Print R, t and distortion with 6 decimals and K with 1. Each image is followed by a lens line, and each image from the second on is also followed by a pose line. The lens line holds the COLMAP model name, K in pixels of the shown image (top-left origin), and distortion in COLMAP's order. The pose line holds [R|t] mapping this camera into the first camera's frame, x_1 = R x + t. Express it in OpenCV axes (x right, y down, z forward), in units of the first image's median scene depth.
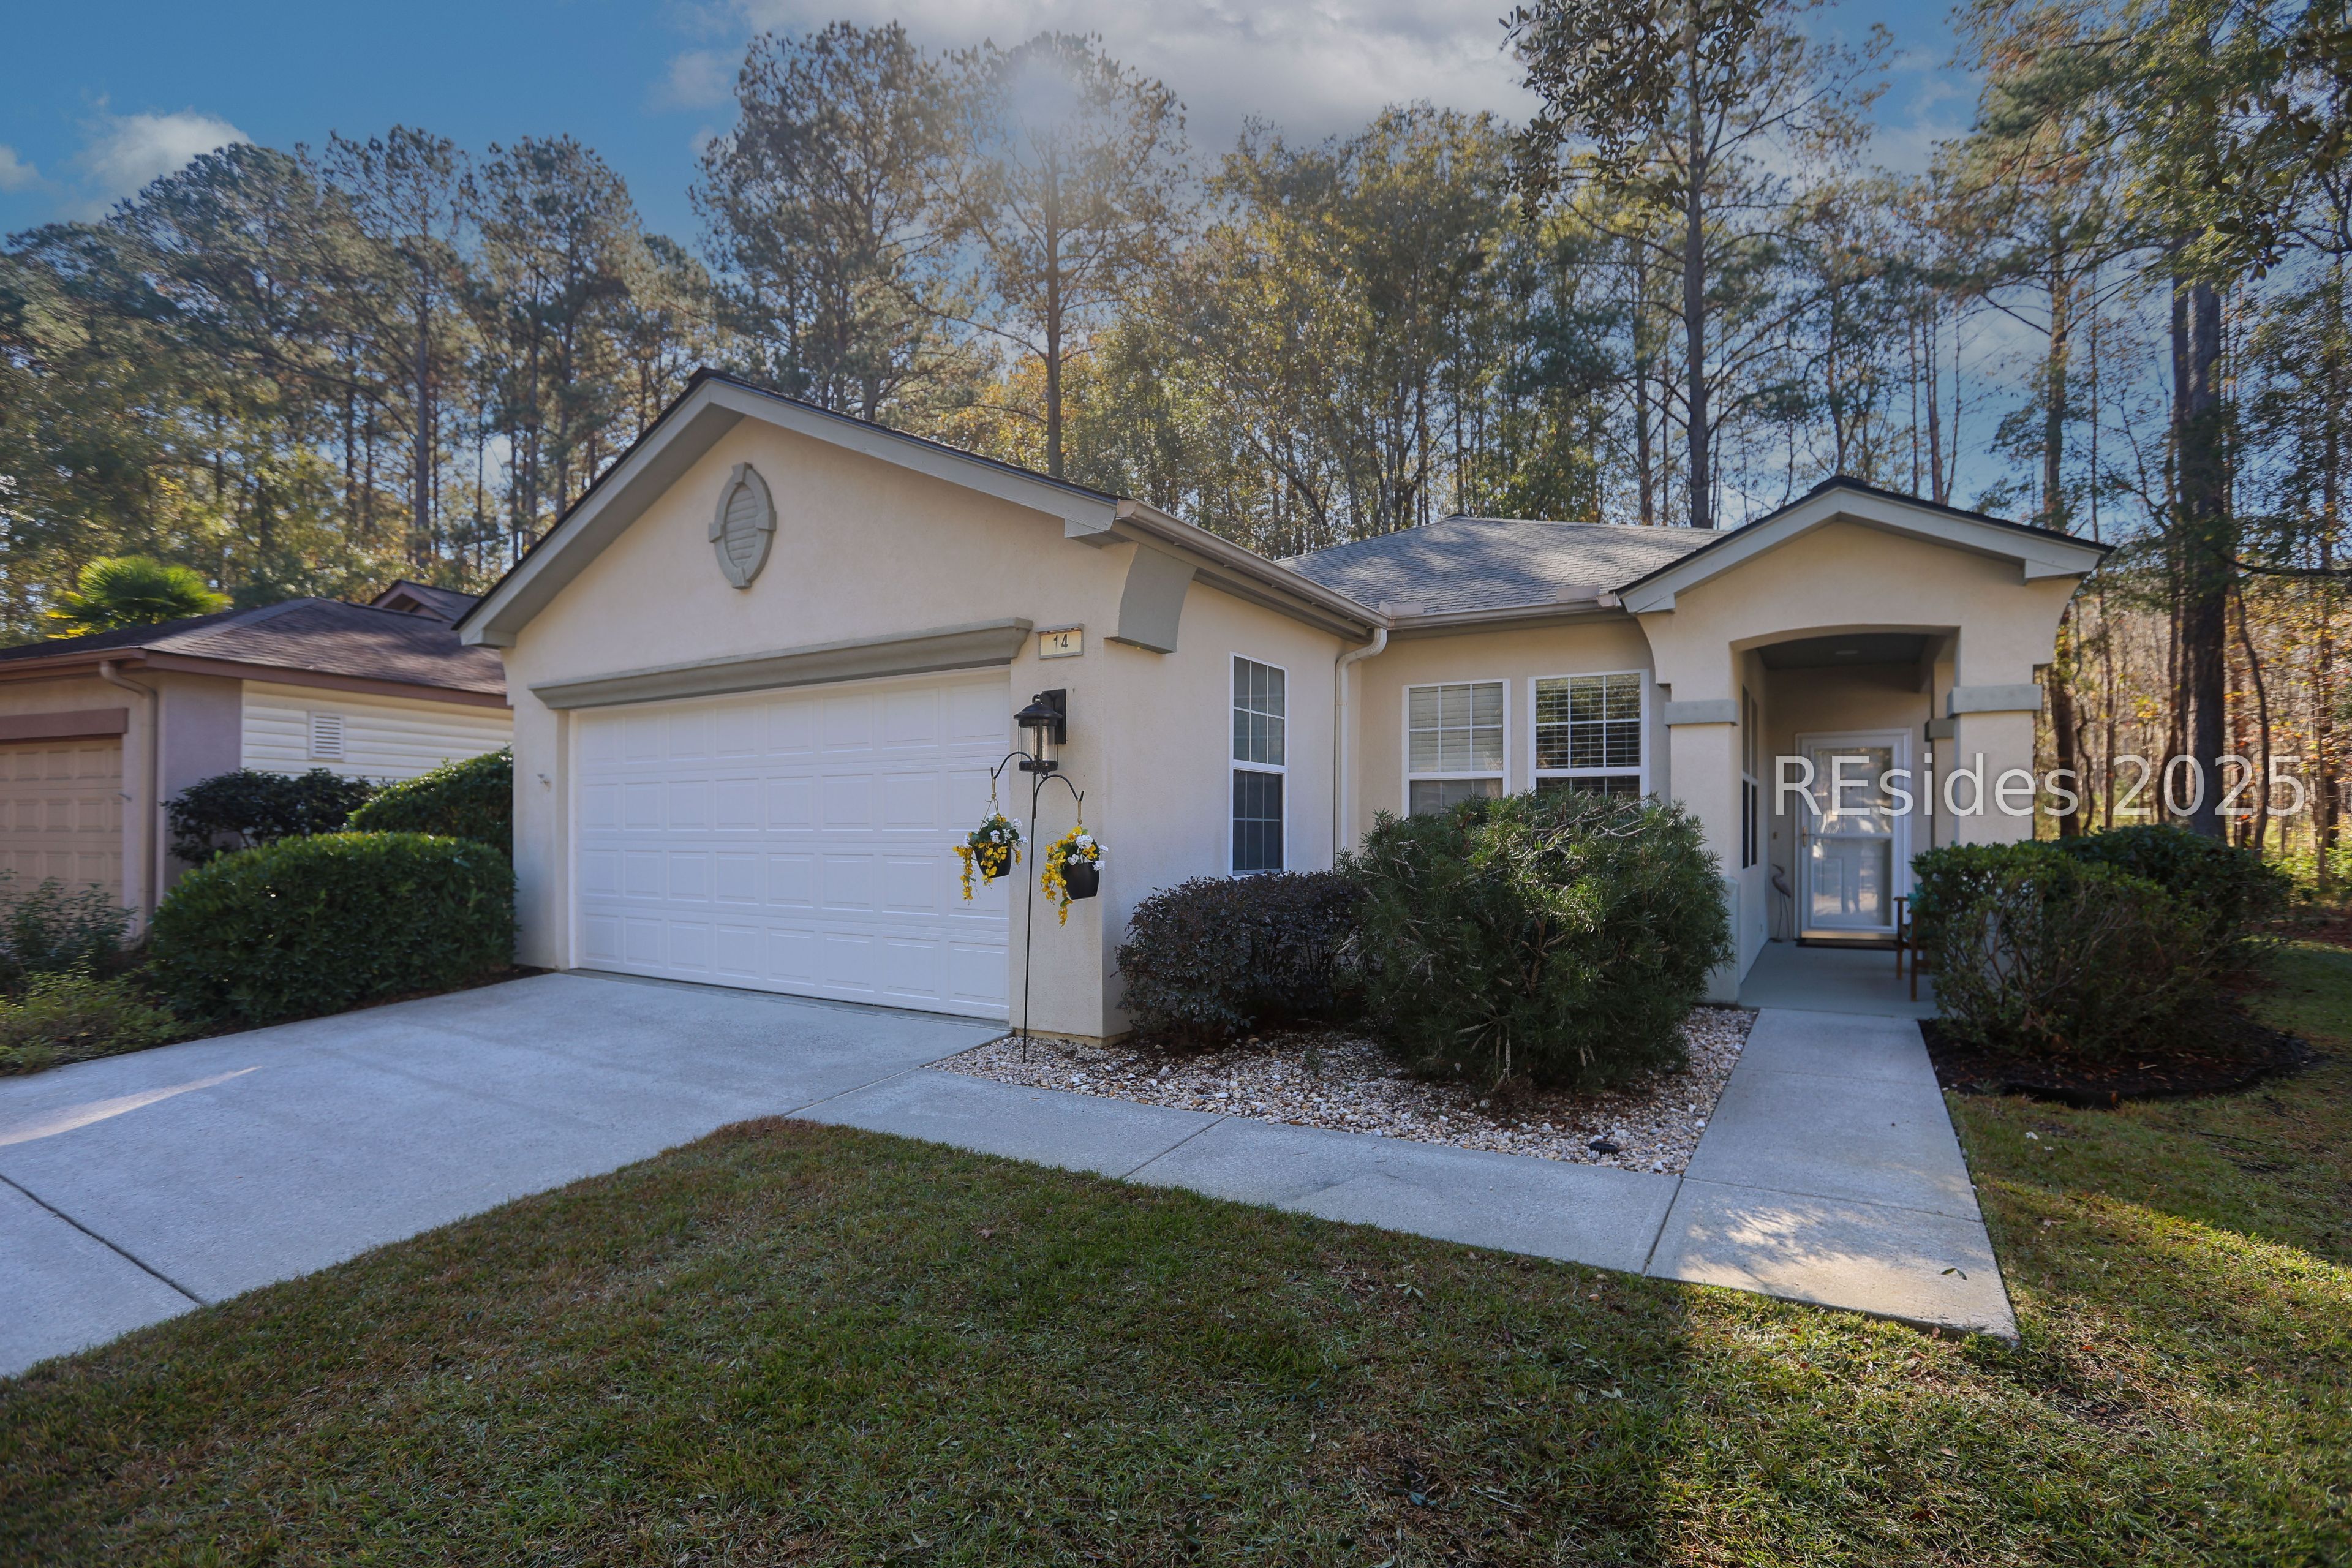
lens RADIAL K [[1109.3, 0, 1180.6], [0, 1109.3, 838.0], [0, 0, 1]] dist [-0.069347, -0.000125]
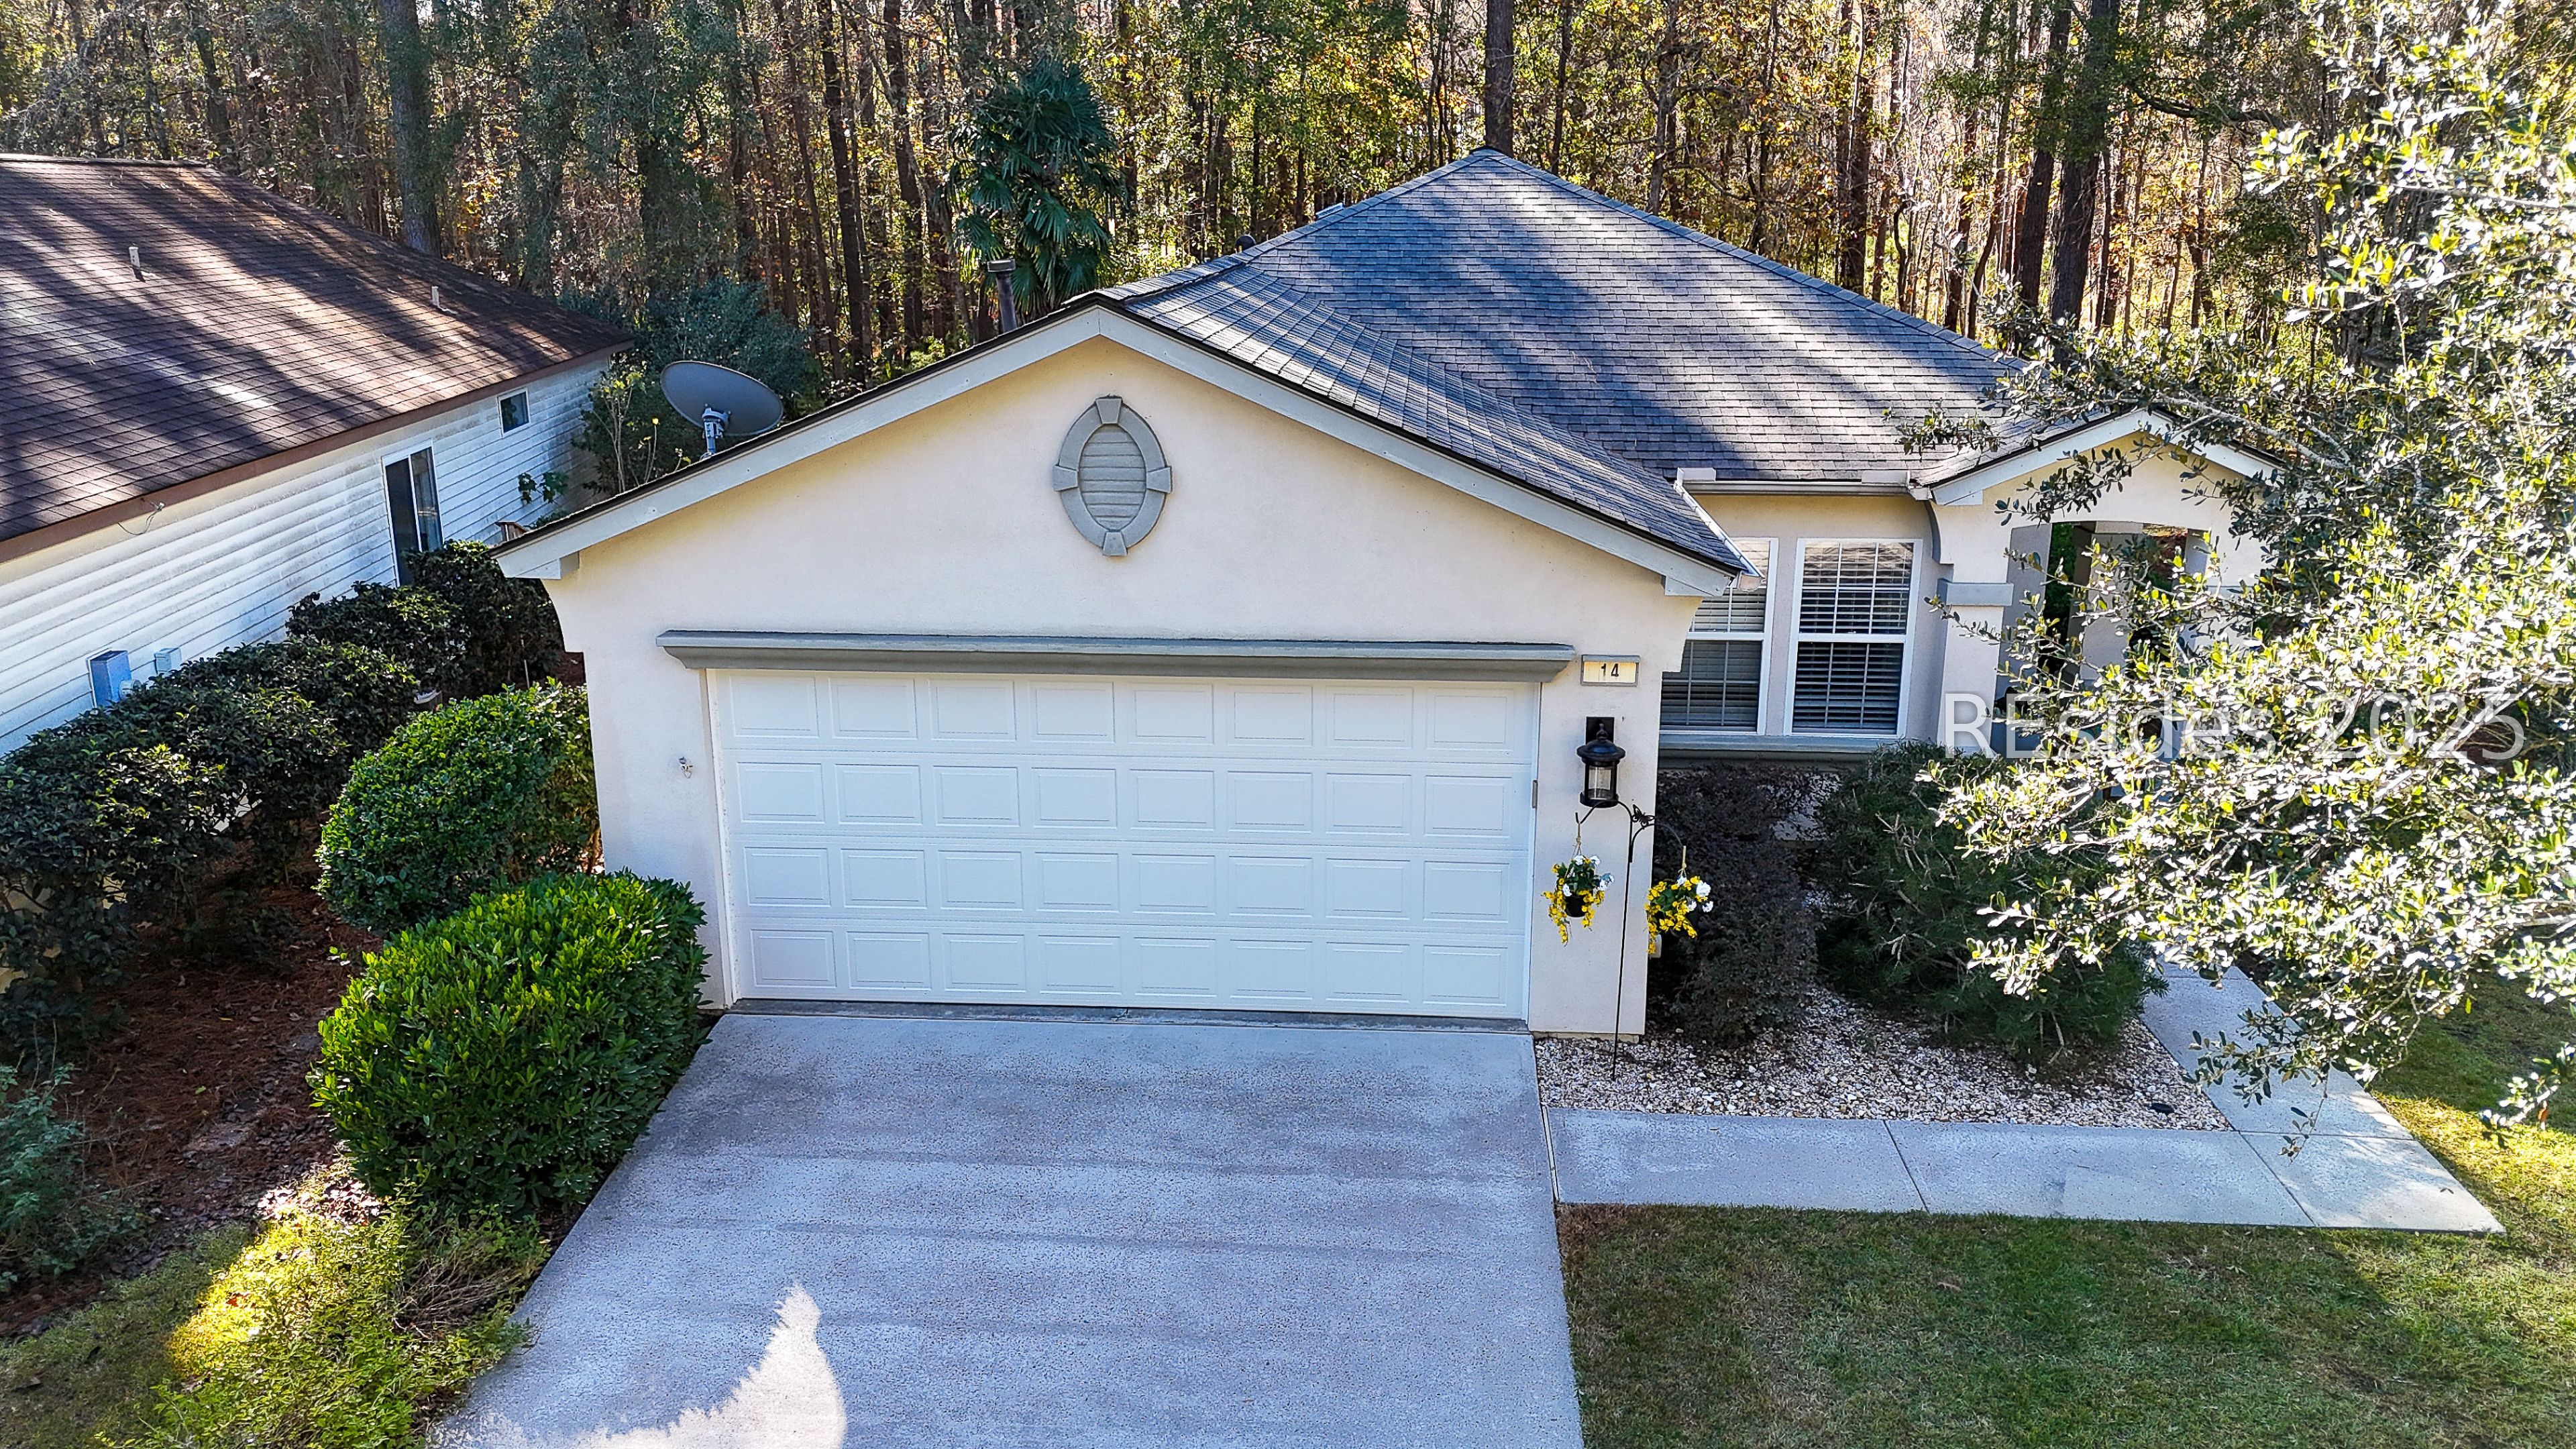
lens RADIAL K [[1876.4, 0, 1283.2], [0, 1876.4, 722.6], [0, 0, 1]] dist [0.093112, -0.114213]
pose [[0.889231, -0.122056, 0.440875, -1.119507], [0.003441, 0.965505, 0.260360, -0.572556], [-0.457445, -0.230003, 0.858977, -0.327395]]
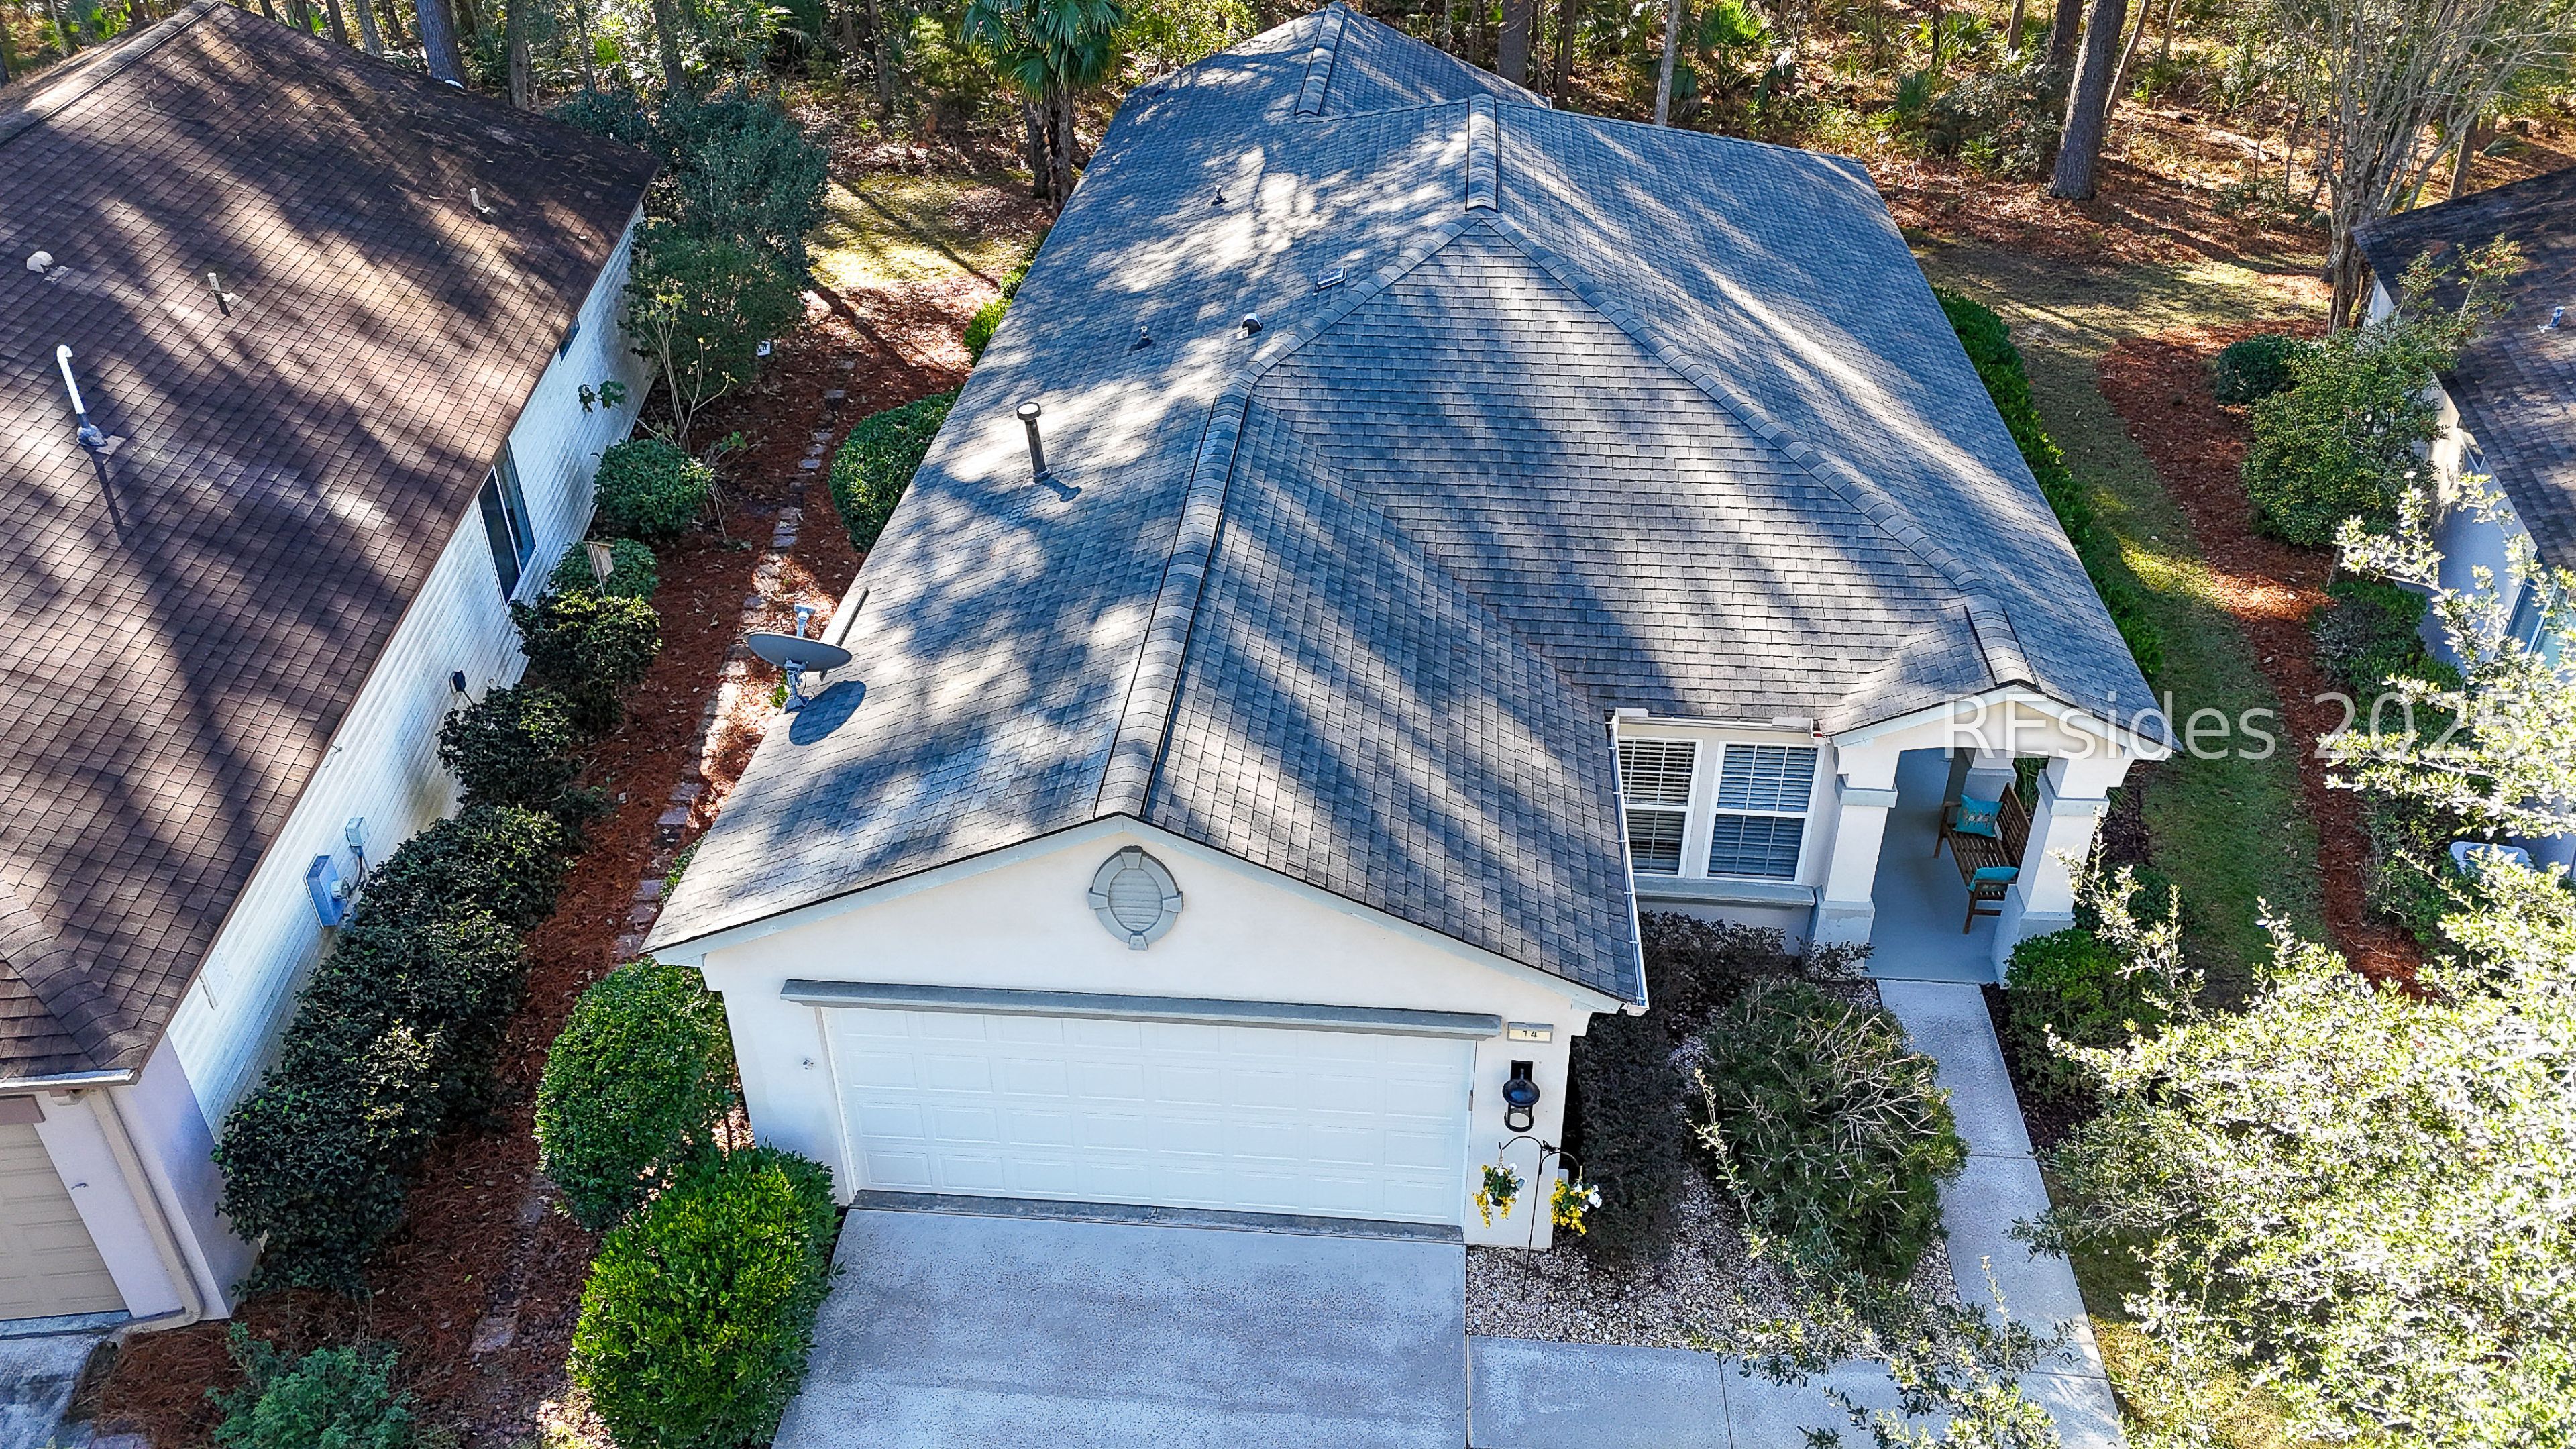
lens RADIAL K [[1869.6, 0, 1277.5], [0, 1869.6, 721.3], [0, 0, 1]] dist [0.059351, -0.047068]
pose [[0.896044, -0.250858, 0.366300, -1.058130], [0.011206, 0.837581, 0.546199, -1.642157], [-0.443824, -0.485313, 0.753320, -0.306546]]
